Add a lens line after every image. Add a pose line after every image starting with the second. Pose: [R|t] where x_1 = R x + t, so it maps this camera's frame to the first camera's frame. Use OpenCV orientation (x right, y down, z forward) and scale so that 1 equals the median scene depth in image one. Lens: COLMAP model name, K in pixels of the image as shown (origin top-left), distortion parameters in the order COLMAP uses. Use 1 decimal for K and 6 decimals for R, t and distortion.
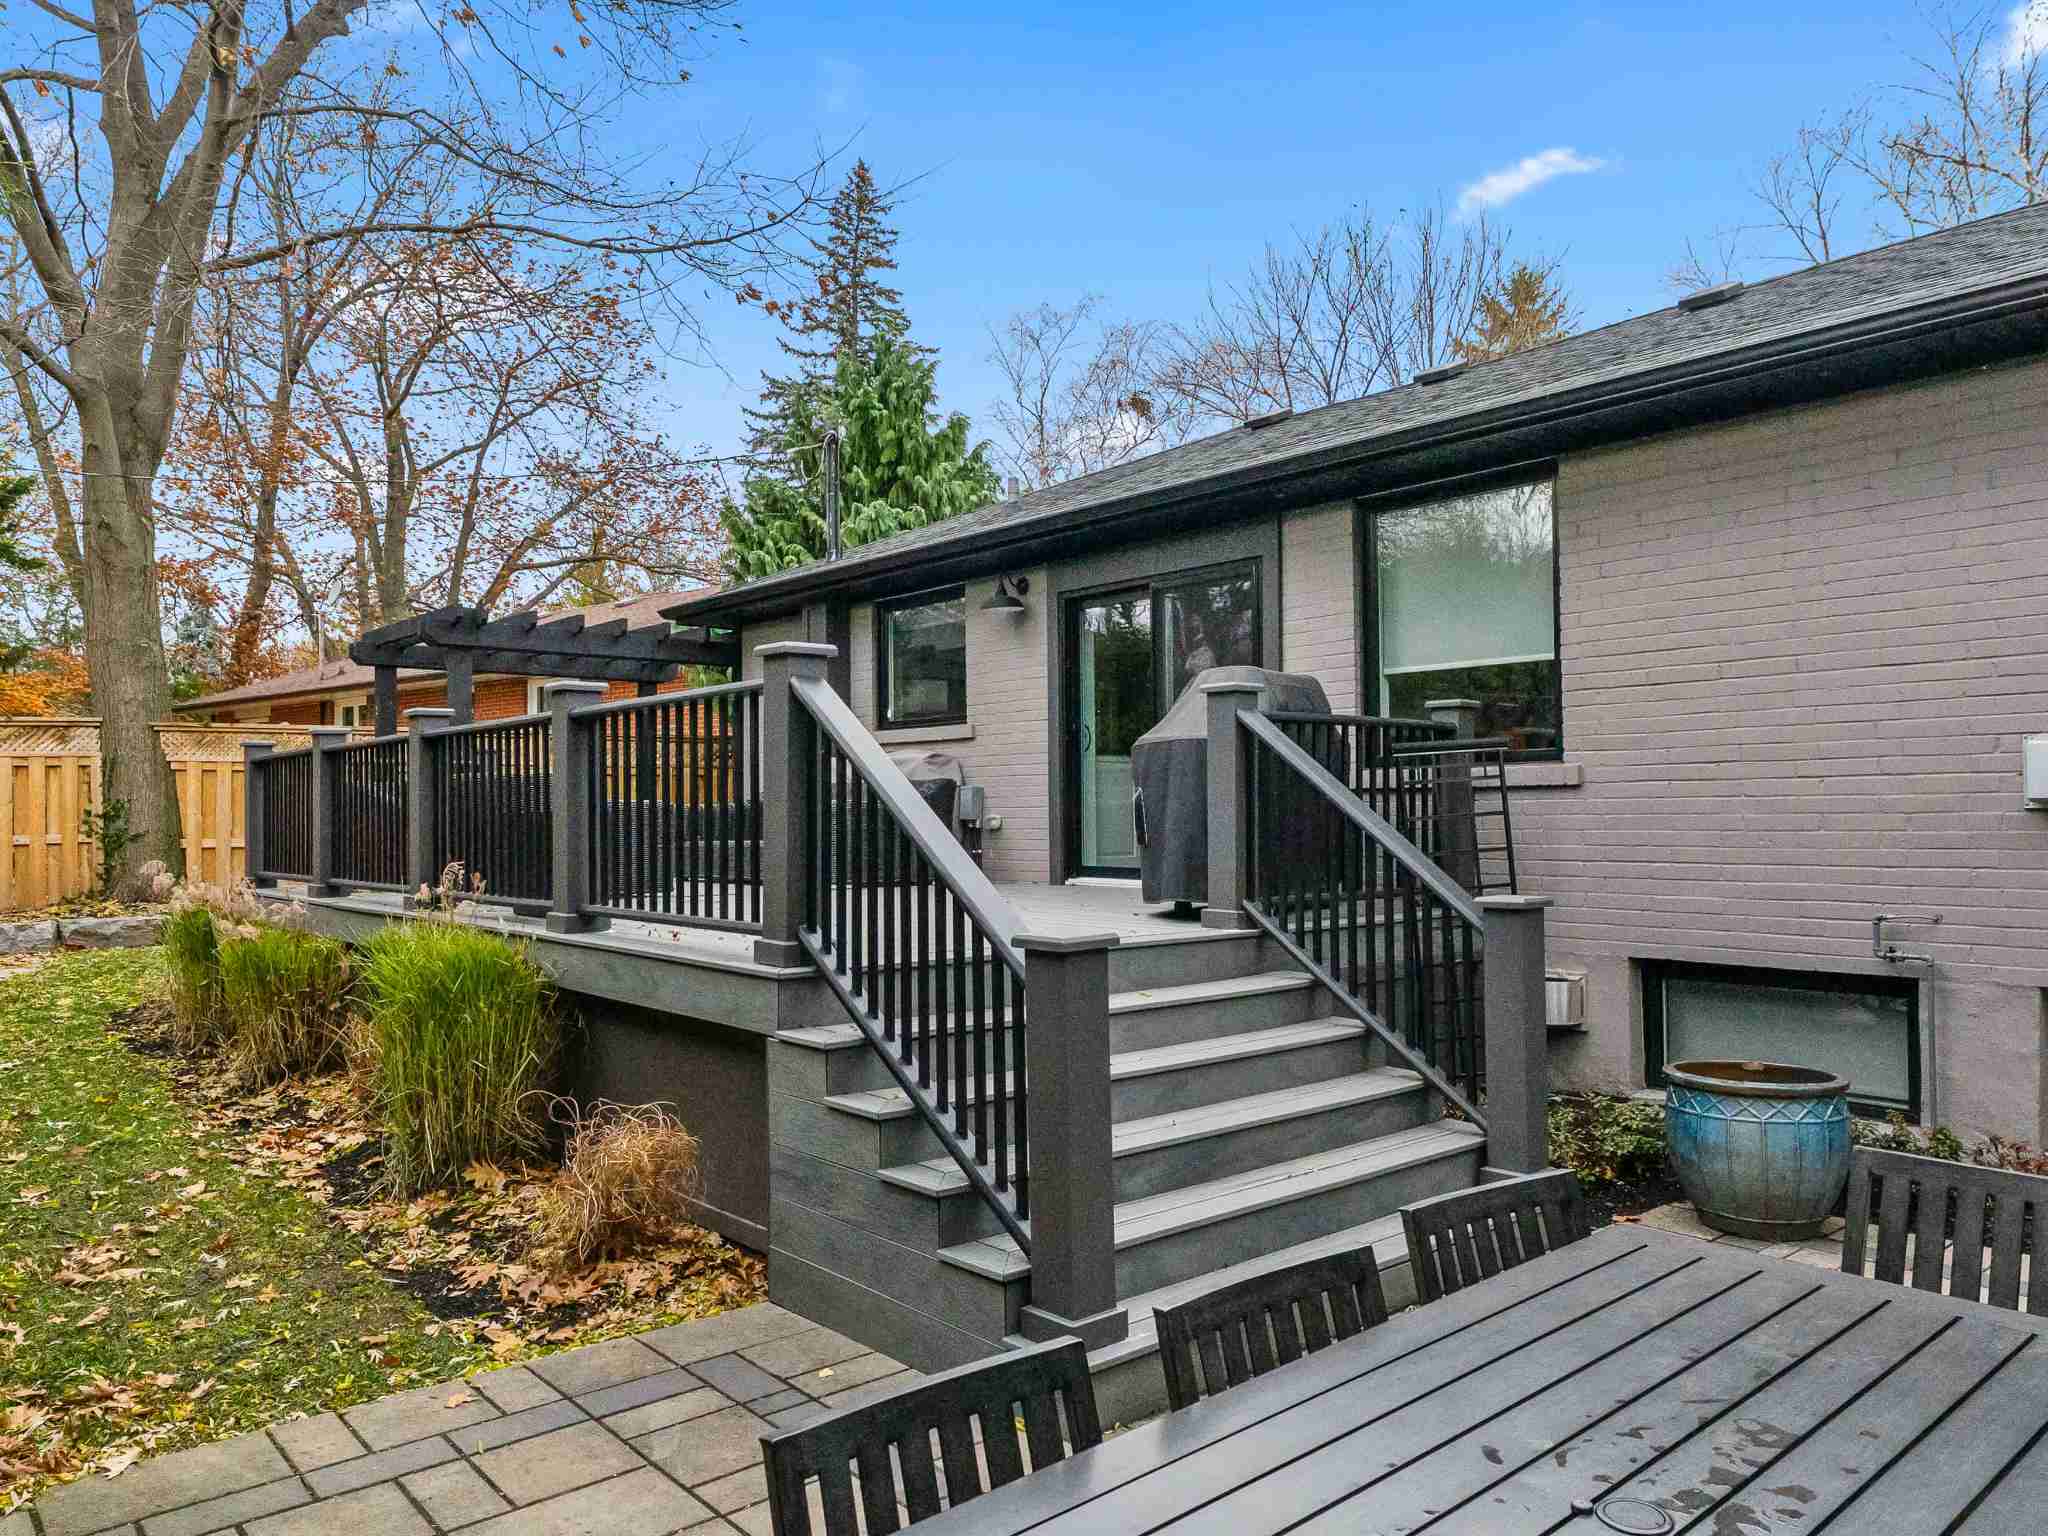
lens RADIAL K [[1399.4, 0, 1011.8], [0, 1399.4, 797.0], [0, 0, 1]] dist [0.000241, 0.001696]
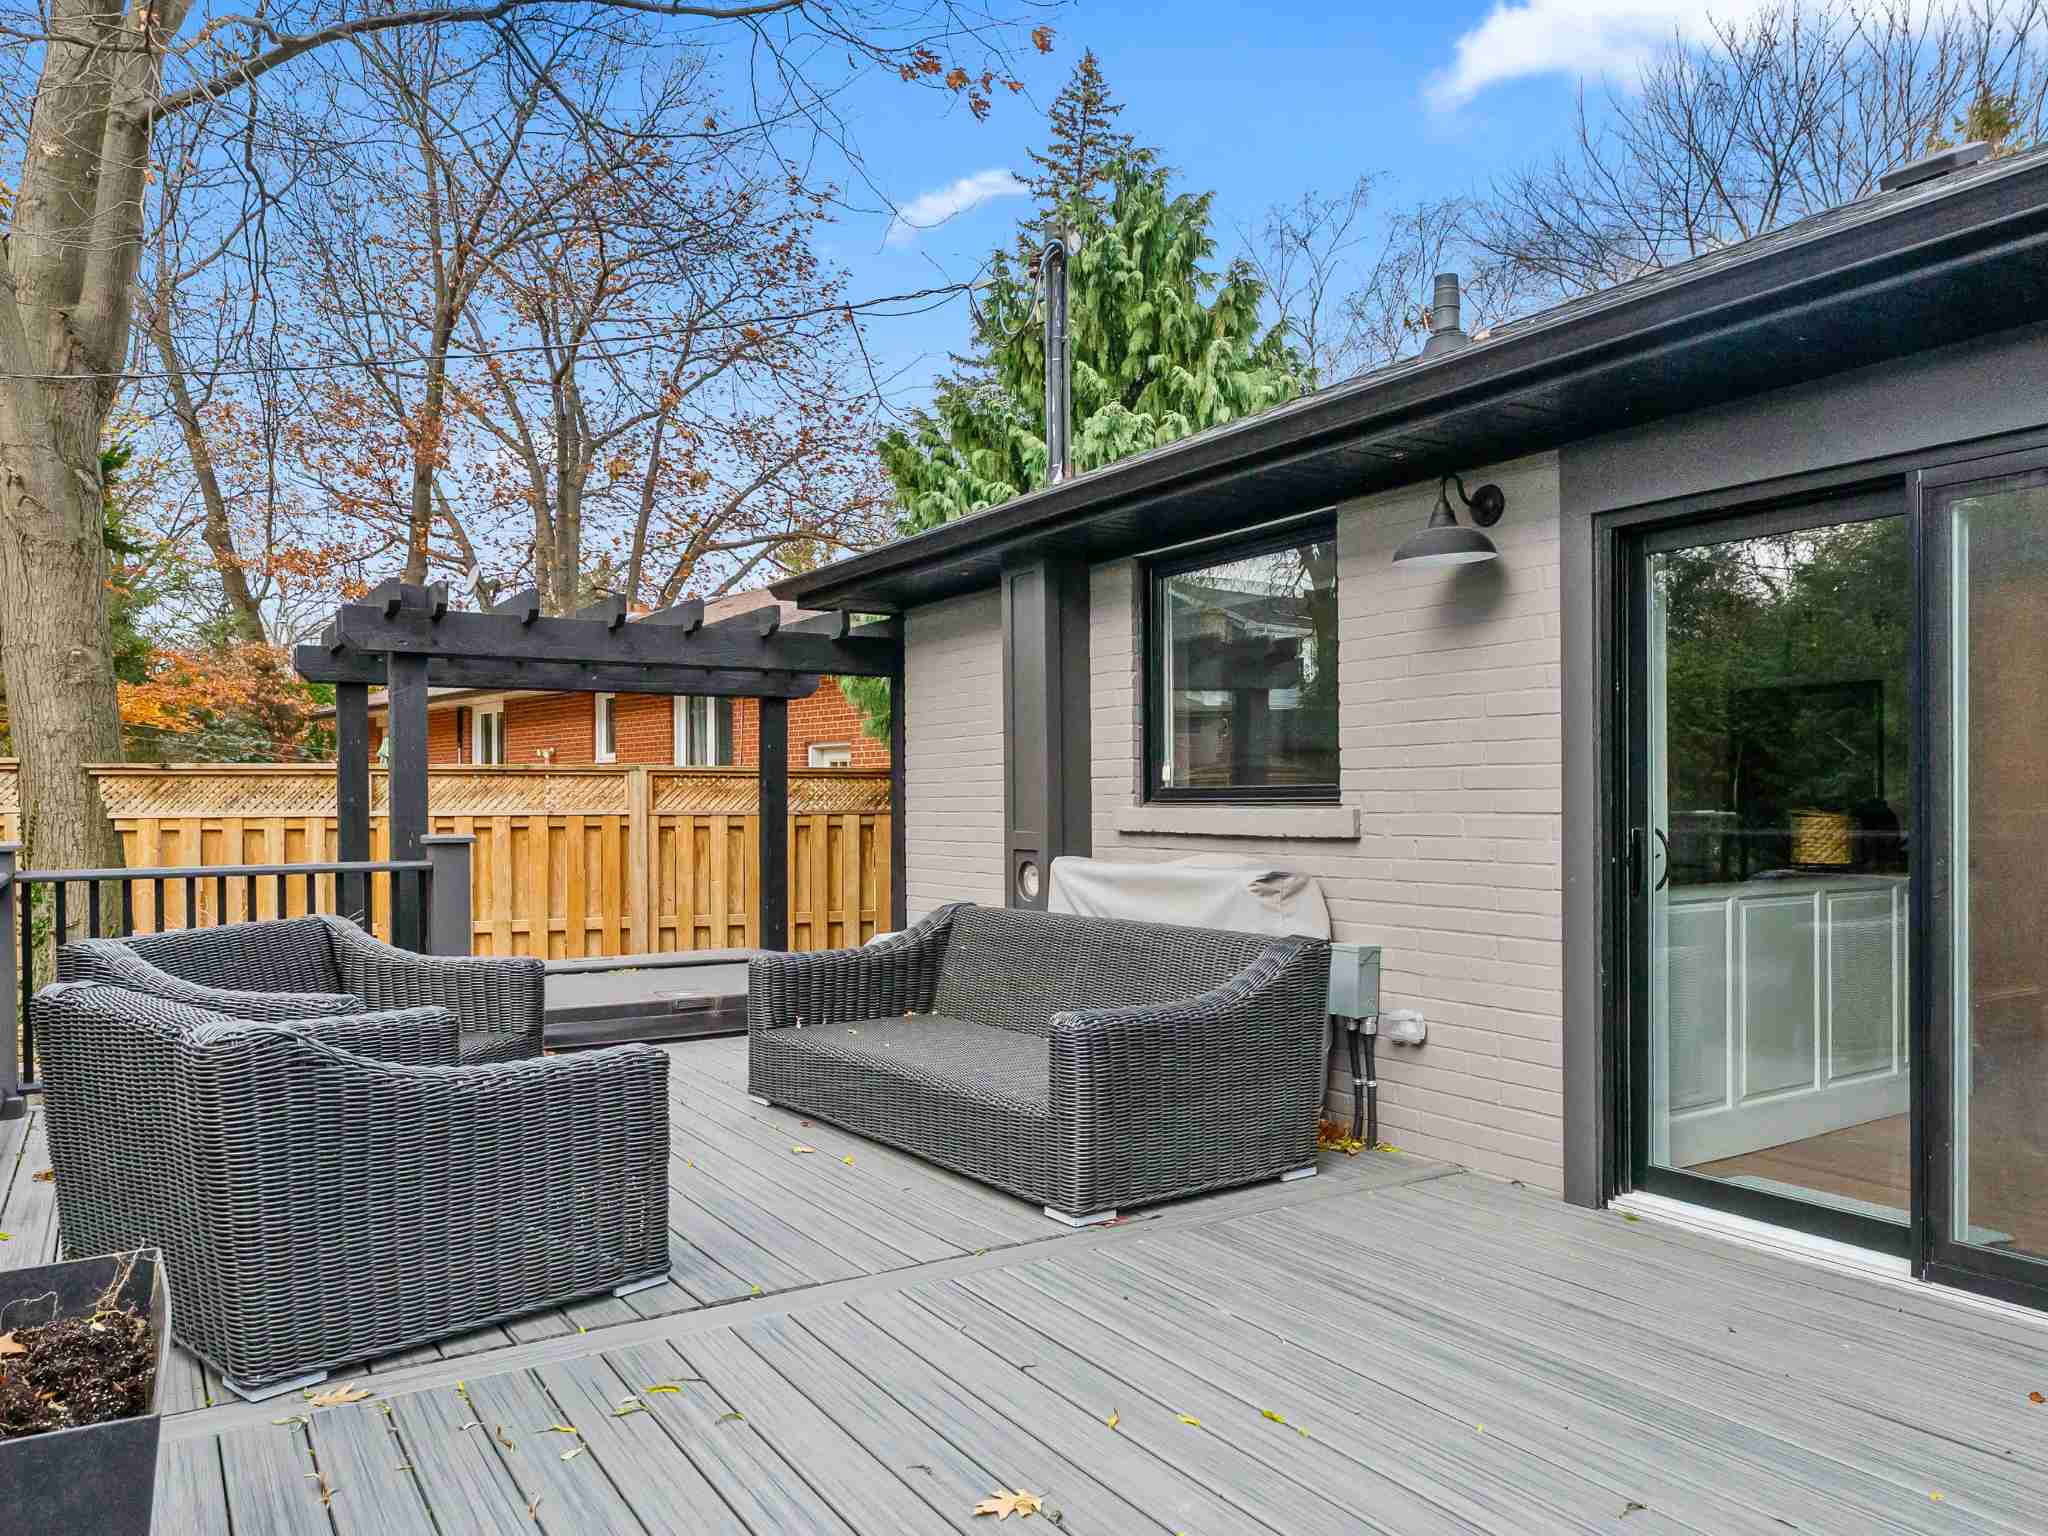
lens RADIAL K [[1399.4, 0, 990.3], [0, 1399.4, 814.2], [0, 0, 1]] dist [0.000241, 0.001696]
pose [[0.985351, 0.005054, -0.170466, -0.069600], [-0.000575, 0.999653, 0.026319, -0.063646], [0.170540, -0.025836, 0.985012, 0.527205]]
